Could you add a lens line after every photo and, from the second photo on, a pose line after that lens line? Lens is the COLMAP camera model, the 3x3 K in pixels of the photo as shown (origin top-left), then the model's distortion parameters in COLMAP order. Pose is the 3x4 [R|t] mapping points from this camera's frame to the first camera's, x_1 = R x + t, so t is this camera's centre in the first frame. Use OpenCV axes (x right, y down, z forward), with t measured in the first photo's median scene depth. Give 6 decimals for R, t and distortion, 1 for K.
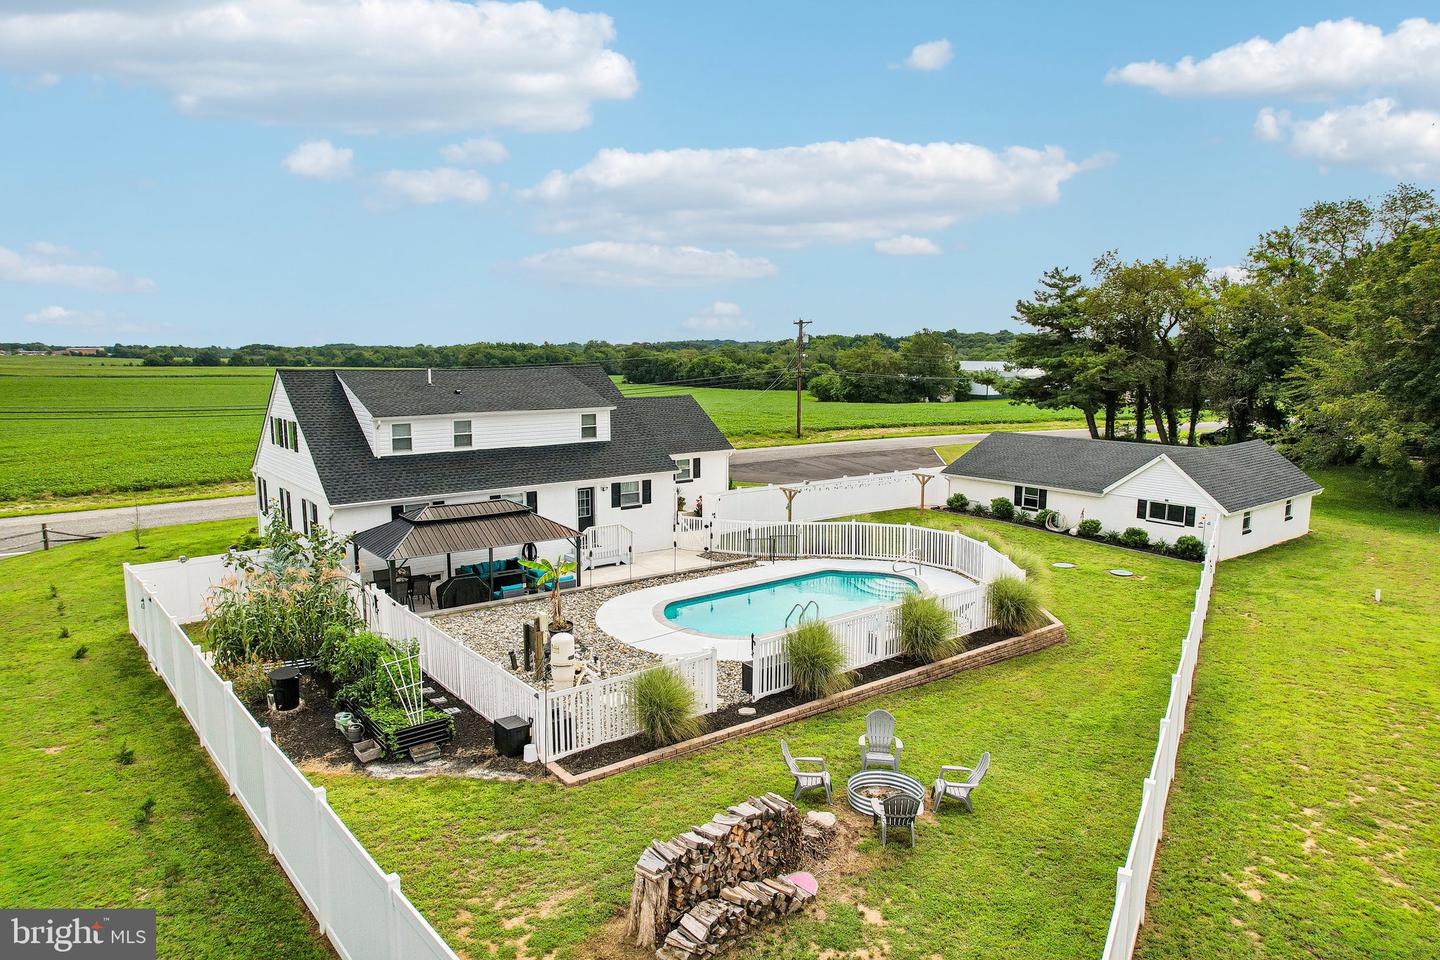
lens RADIAL K [[919.3, 0, 720.0], [0, 919.3, 480.0], [0, 0, 1]] dist [-0.065475, 0.054139]
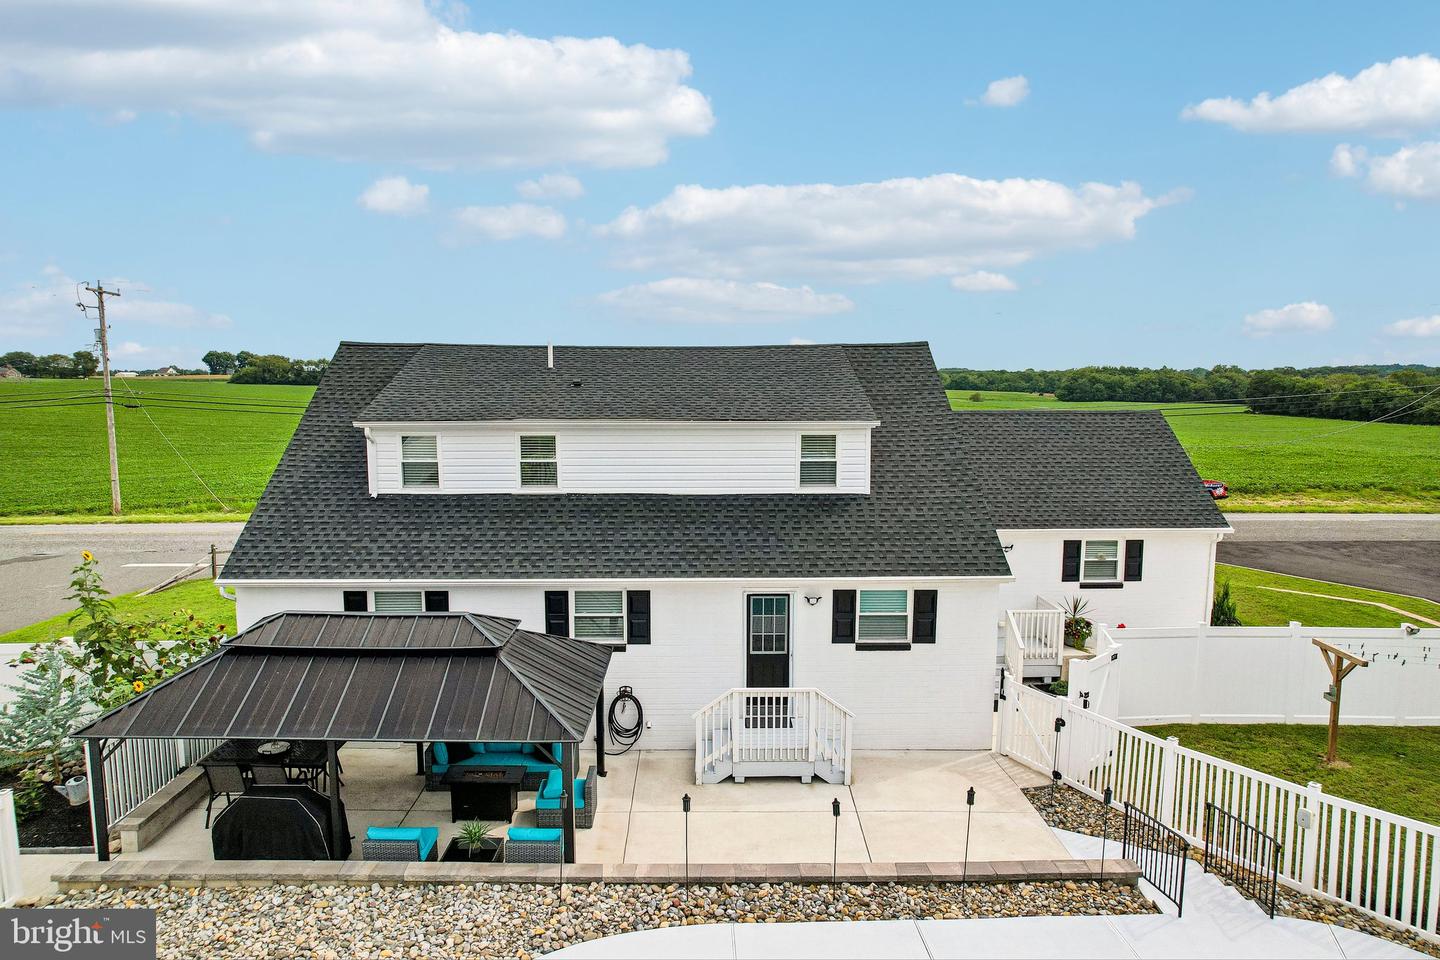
lens RADIAL K [[919.3, 0, 720.0], [0, 919.3, 480.0], [0, 0, 1]] dist [-0.065475, 0.054139]
pose [[0.799465, 0.068802, -0.596759, 0.102327], [-0.085102, 0.996372, 0.000866, -0.045874], [0.594653, 0.050093, 0.802420, 0.606558]]
